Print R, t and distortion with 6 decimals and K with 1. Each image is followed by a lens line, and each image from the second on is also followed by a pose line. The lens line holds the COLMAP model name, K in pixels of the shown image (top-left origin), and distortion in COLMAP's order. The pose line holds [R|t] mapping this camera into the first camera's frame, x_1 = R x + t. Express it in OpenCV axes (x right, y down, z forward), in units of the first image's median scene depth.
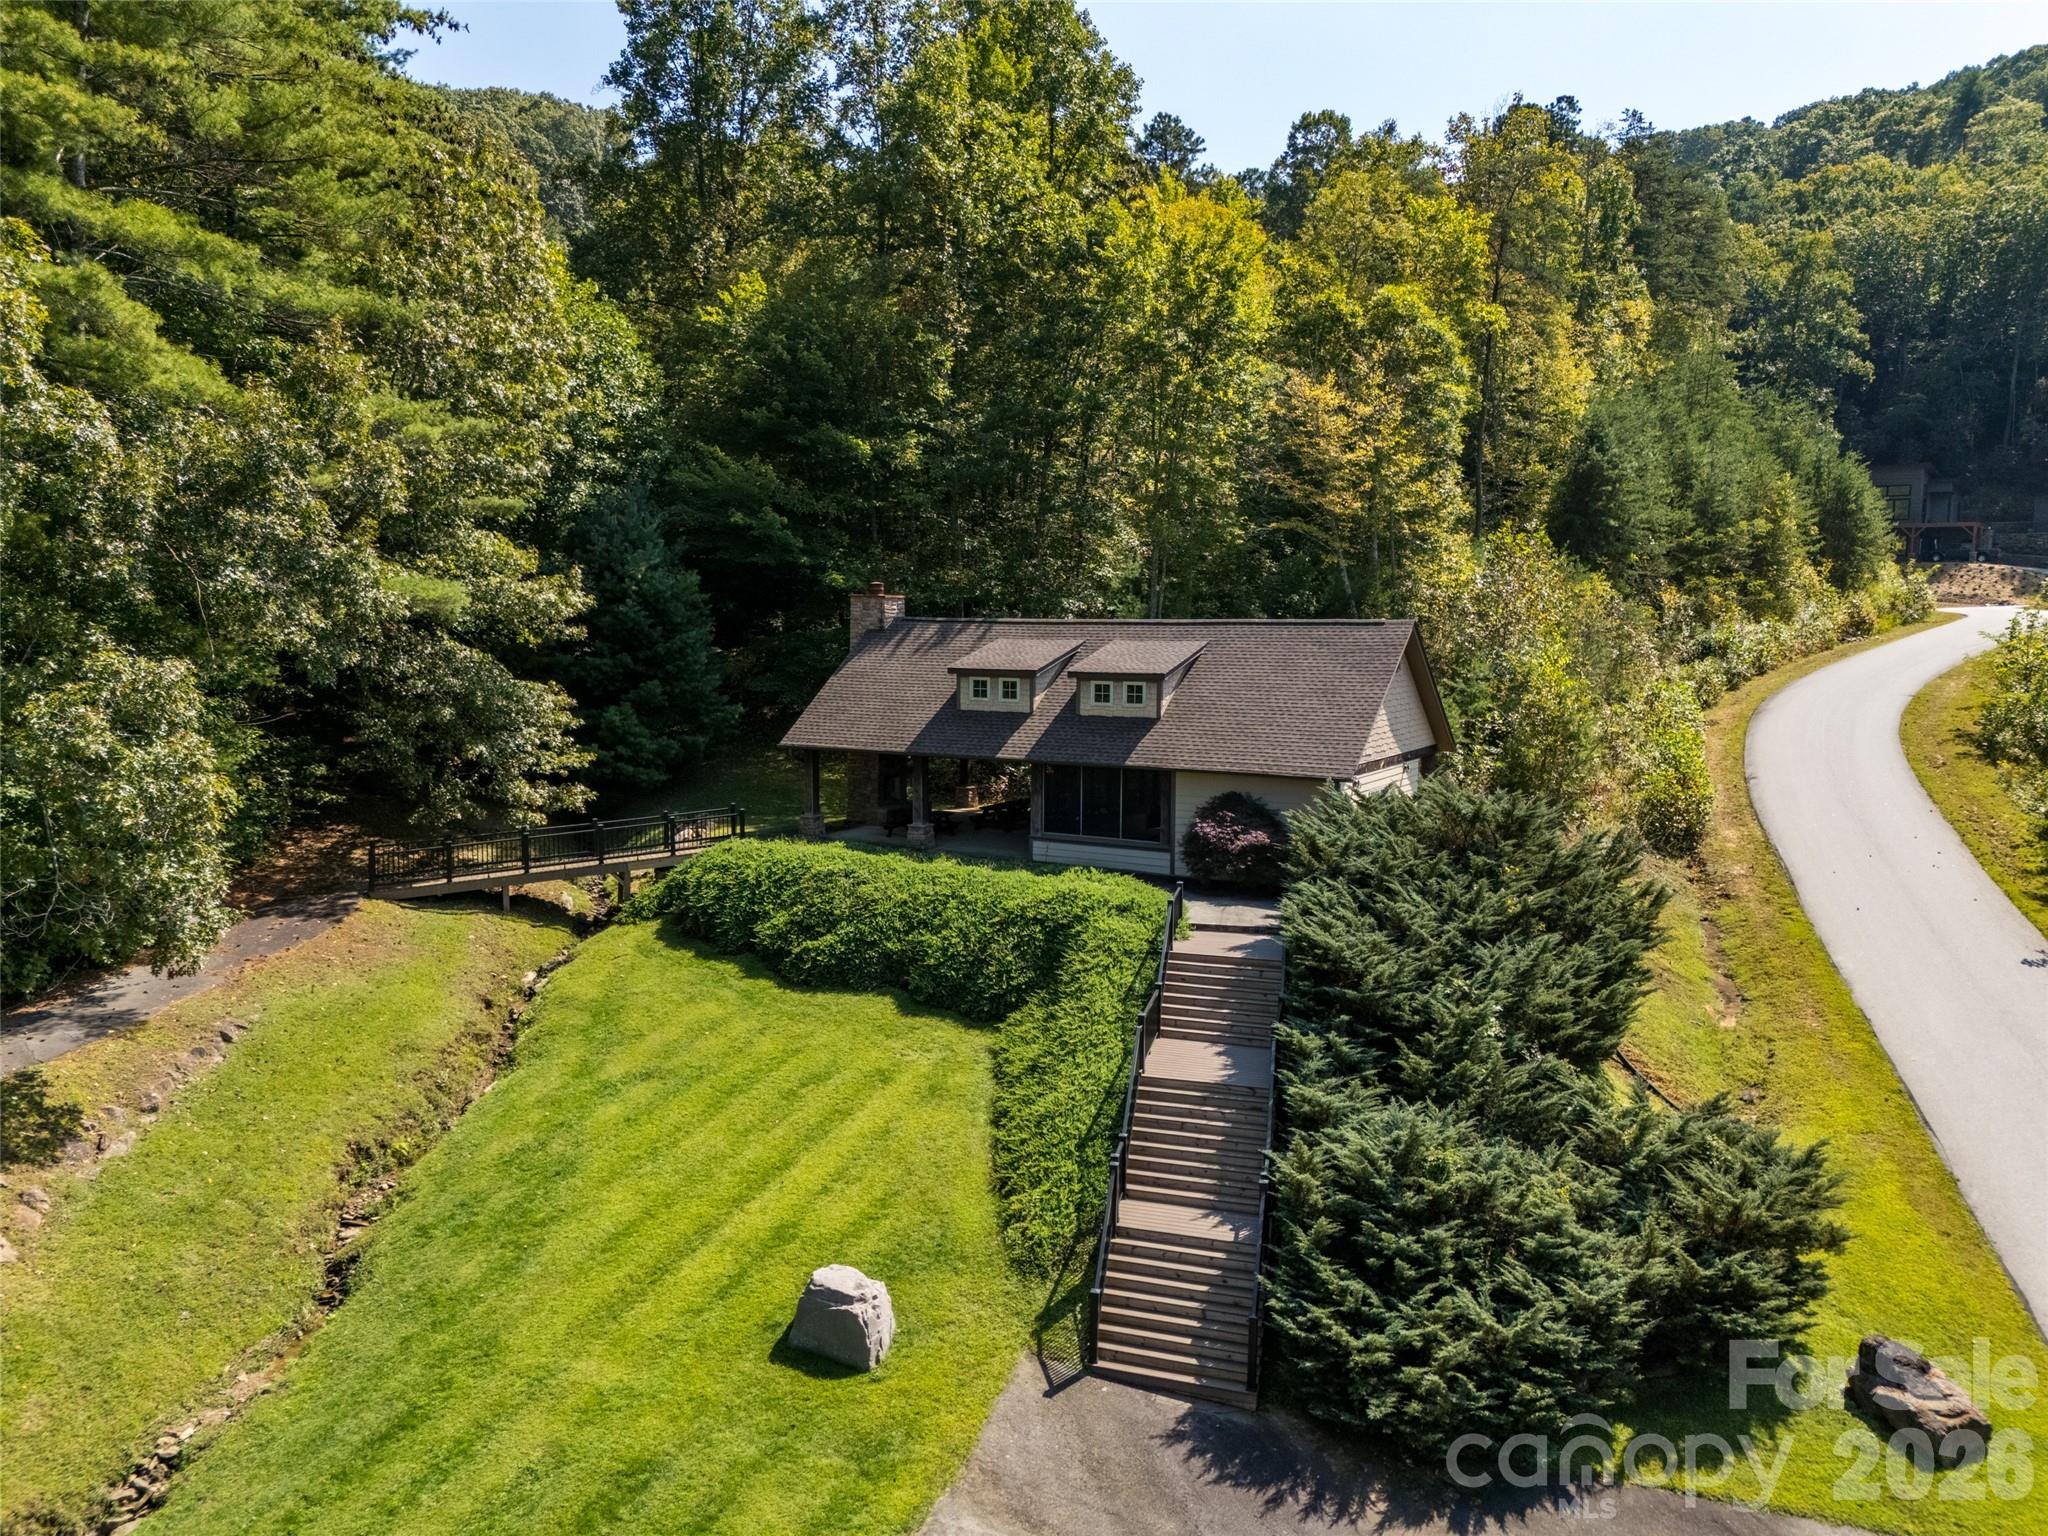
lens RADIAL K [[1485.9, 0, 1024.0], [0, 1485.9, 768.0], [0, 0, 1]] dist [0.032369, -0.003069]
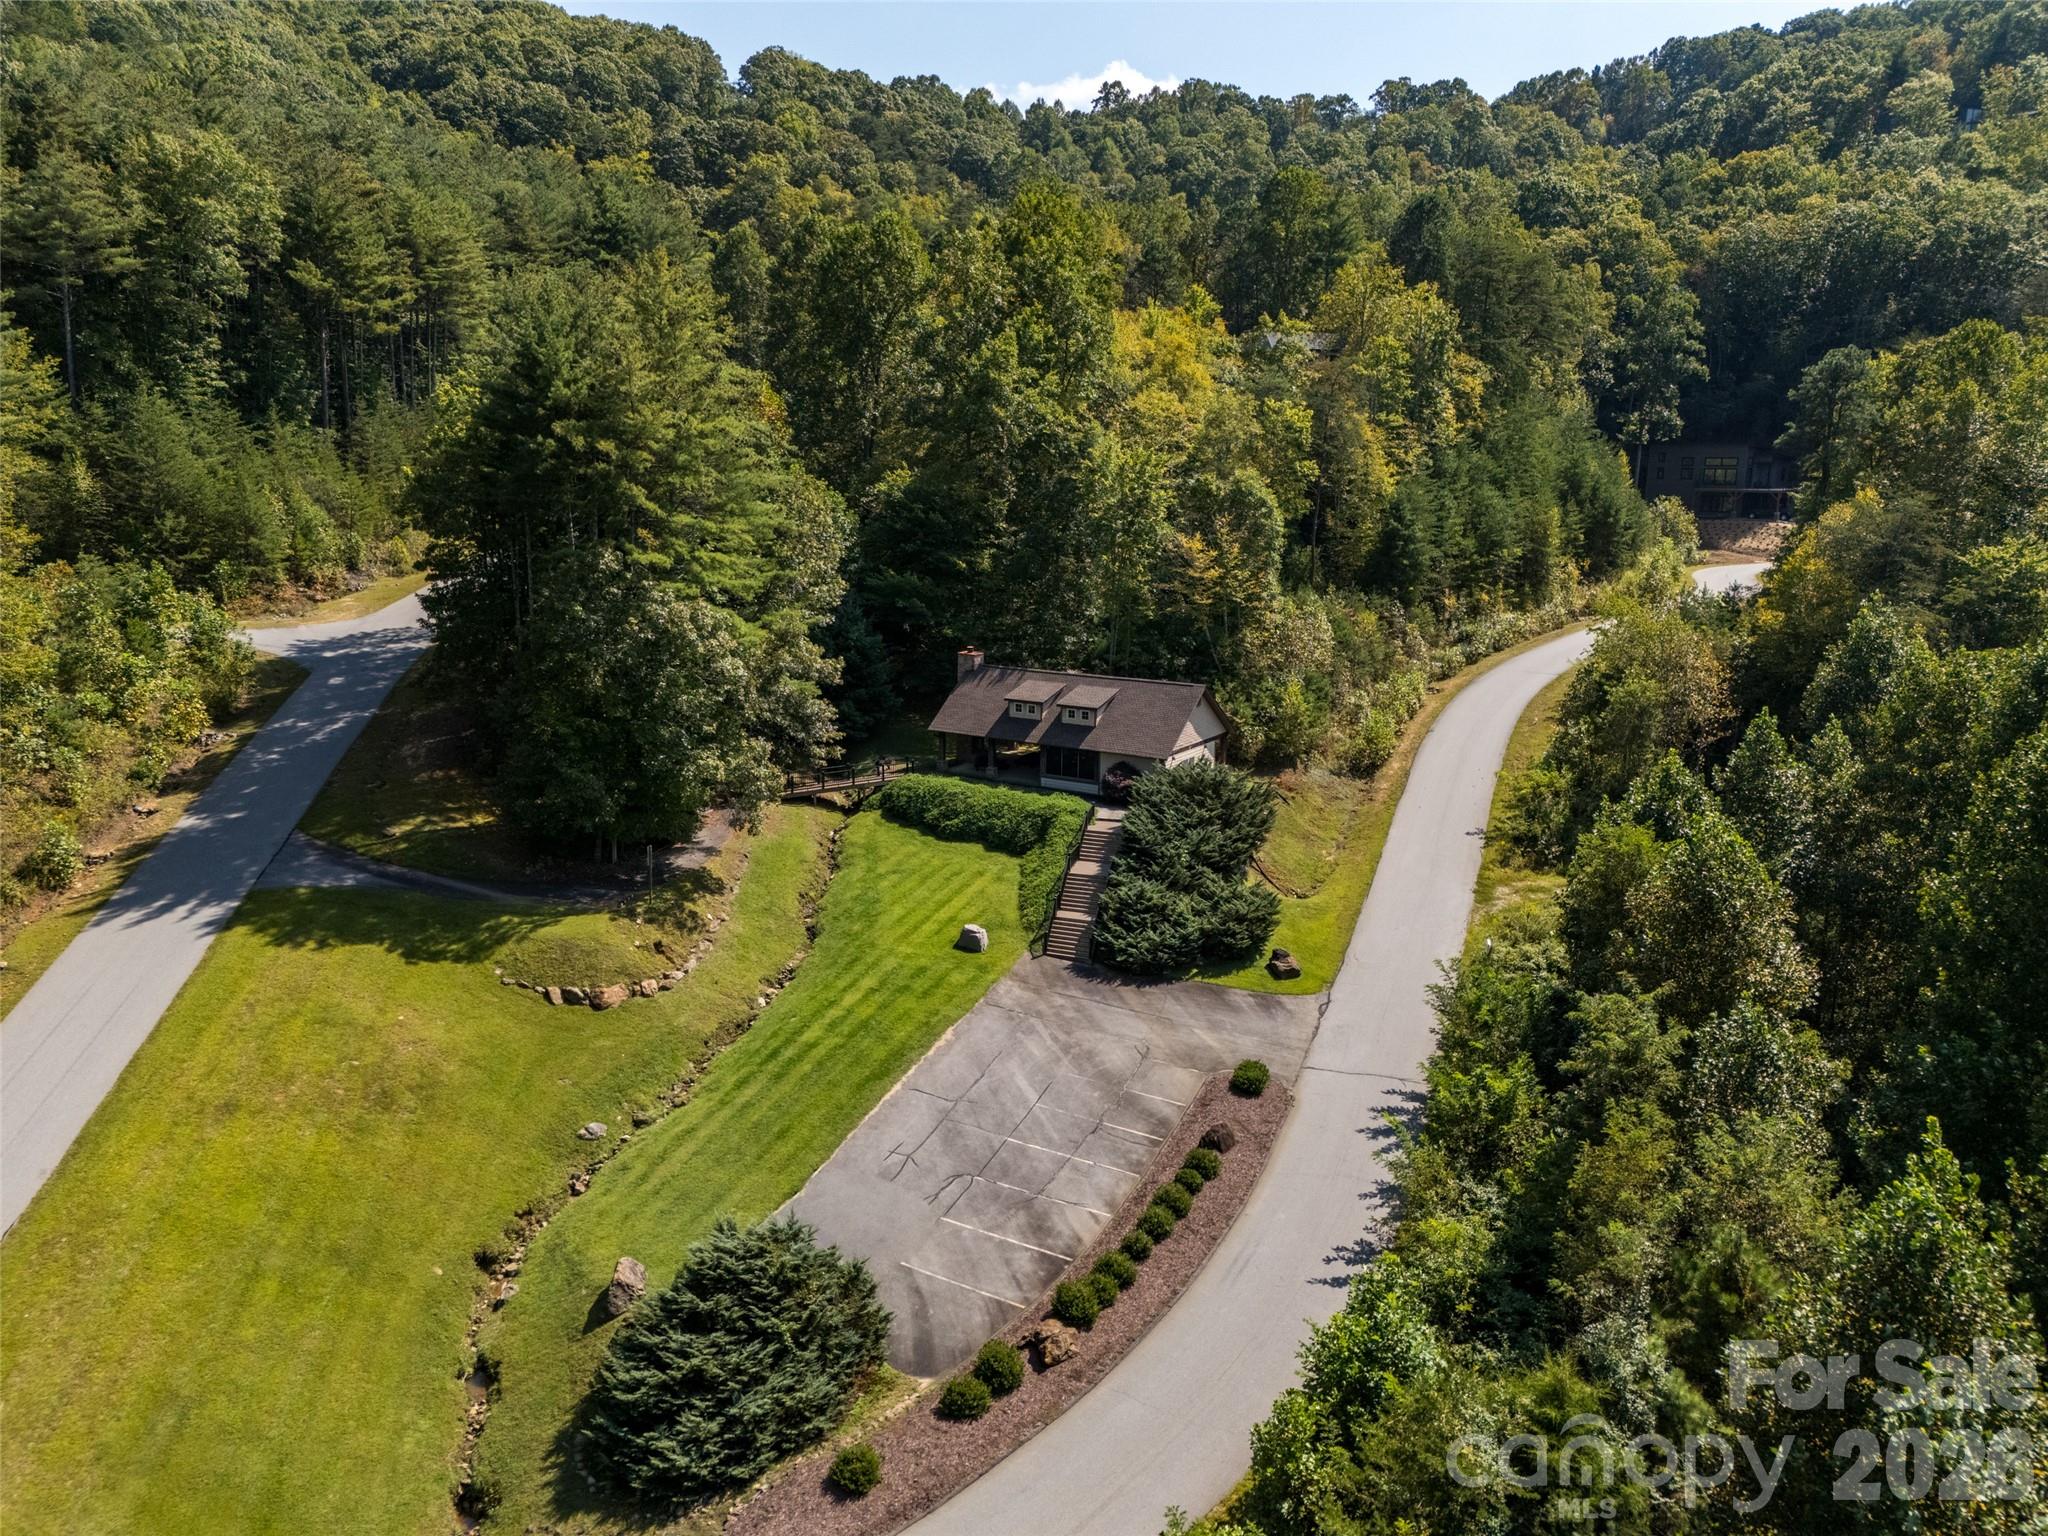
lens RADIAL K [[1485.9, 0, 1024.0], [0, 1485.9, 768.0], [0, 0, 1]] dist [0.032369, -0.003069]
pose [[0.999259, 0.009095, -0.037411, 0.069700], [-0.004942, 0.993958, 0.109650, -0.231184], [0.038183, -0.109384, 0.993266, -1.367360]]
